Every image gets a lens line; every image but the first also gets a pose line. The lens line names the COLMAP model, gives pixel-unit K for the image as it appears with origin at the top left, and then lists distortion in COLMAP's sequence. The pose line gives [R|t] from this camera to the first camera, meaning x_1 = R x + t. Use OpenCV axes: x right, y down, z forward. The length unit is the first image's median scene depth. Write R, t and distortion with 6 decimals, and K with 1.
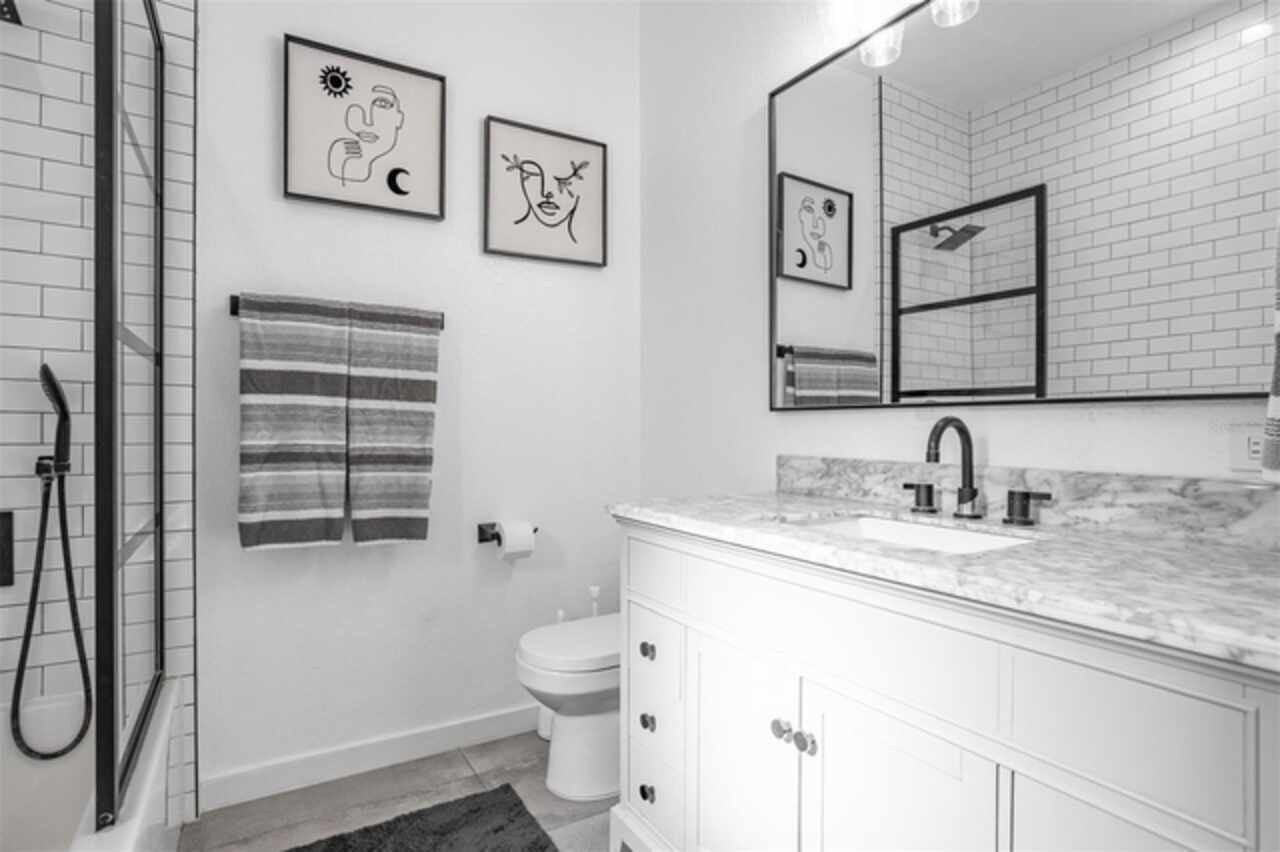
lens RADIAL K [[654.1, 0, 640.0], [0, 654.1, 426.0], [0, 0, 1]] dist [-0.056597, 0.039851]
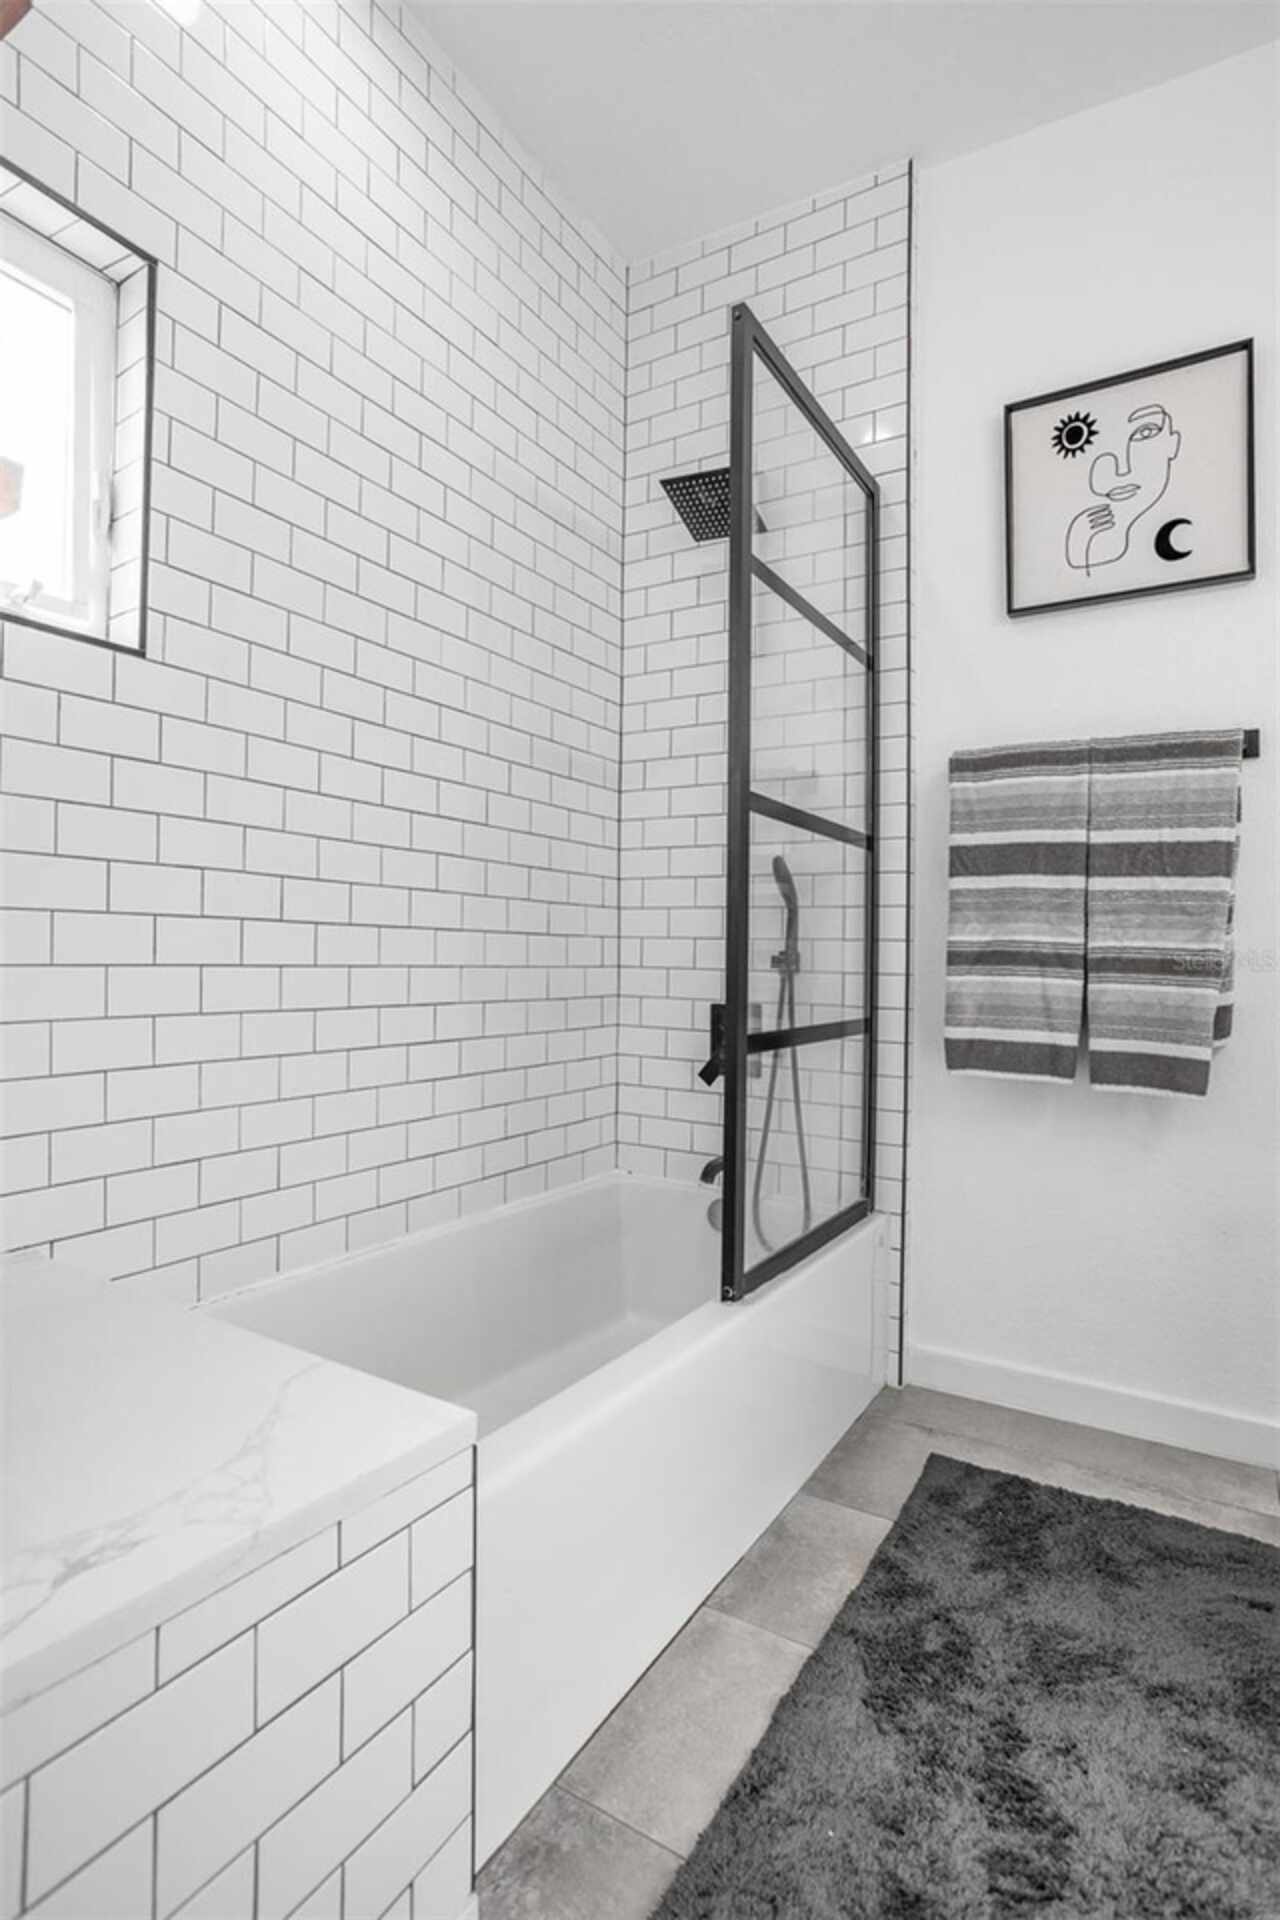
lens RADIAL K [[981.1, 0, 639.4], [0, 981.1, 940.5], [0, 0, 1]] dist [-0.056597, 0.039851]
pose [[0.462904, -0.010868, -0.886342, 0.255484], [-0.010331, 0.999791, -0.017655, 0.050191], [0.886348, 0.017330, 0.462694, 0.092760]]
